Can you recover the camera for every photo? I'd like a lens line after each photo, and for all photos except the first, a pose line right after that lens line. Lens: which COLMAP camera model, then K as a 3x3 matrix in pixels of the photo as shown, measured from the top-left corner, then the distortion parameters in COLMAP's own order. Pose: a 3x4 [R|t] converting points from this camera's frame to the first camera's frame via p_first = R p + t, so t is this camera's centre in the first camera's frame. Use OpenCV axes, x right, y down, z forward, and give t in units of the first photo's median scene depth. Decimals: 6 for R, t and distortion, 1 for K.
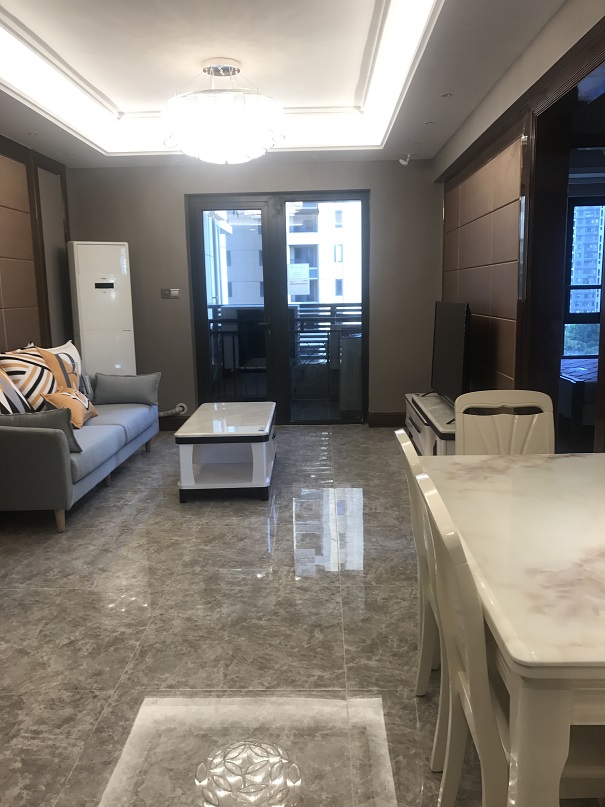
lens RADIAL K [[660.8, 0, 302.5], [0, 660.8, 403.5], [0, 0, 1]] dist [0.010423, 0.002102]
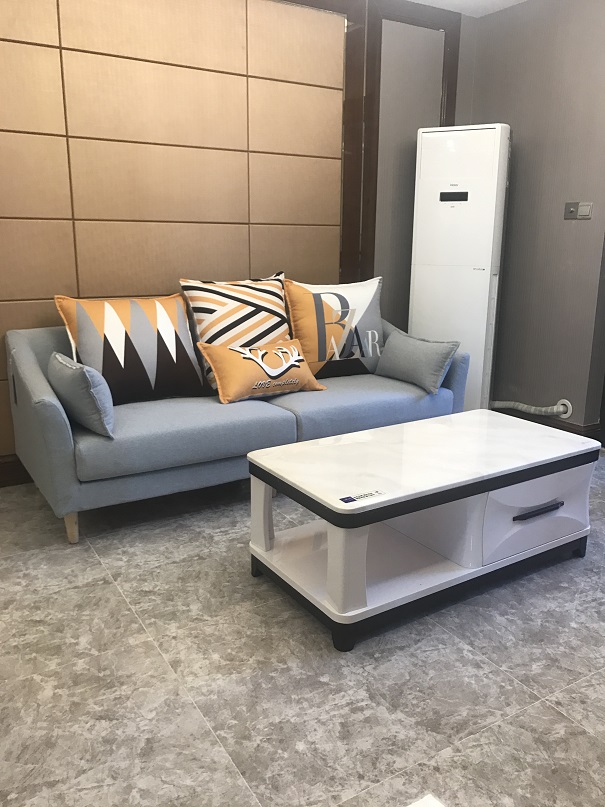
lens RADIAL K [[660.8, 0, 302.5], [0, 660.8, 403.5], [0, 0, 1]] dist [0.010423, 0.002102]
pose [[0.535922, 0.231775, -0.811830, 0.254218], [-0.157077, 0.972163, 0.173856, -0.092610], [0.829526, 0.034346, 0.557411, 0.684833]]
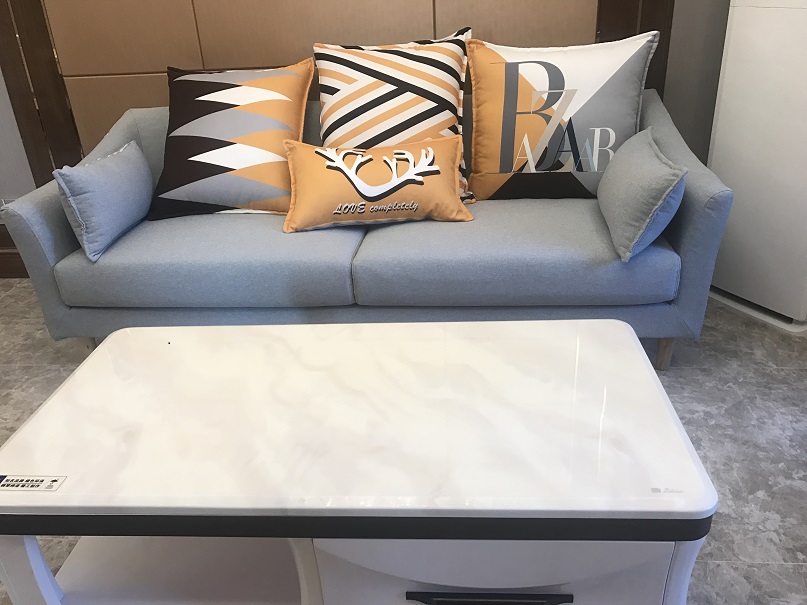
lens RADIAL K [[655.8, 0, 403.5], [0, 655.8, 302.5], [0, 0, 1]] dist [-0.061127, -0.000431]
pose [[-0.044812, 0.461554, -0.885979, 0.105432], [-0.105088, 0.879772, 0.463636, -0.146339], [0.993453, 0.113882, 0.009079, 1.080667]]
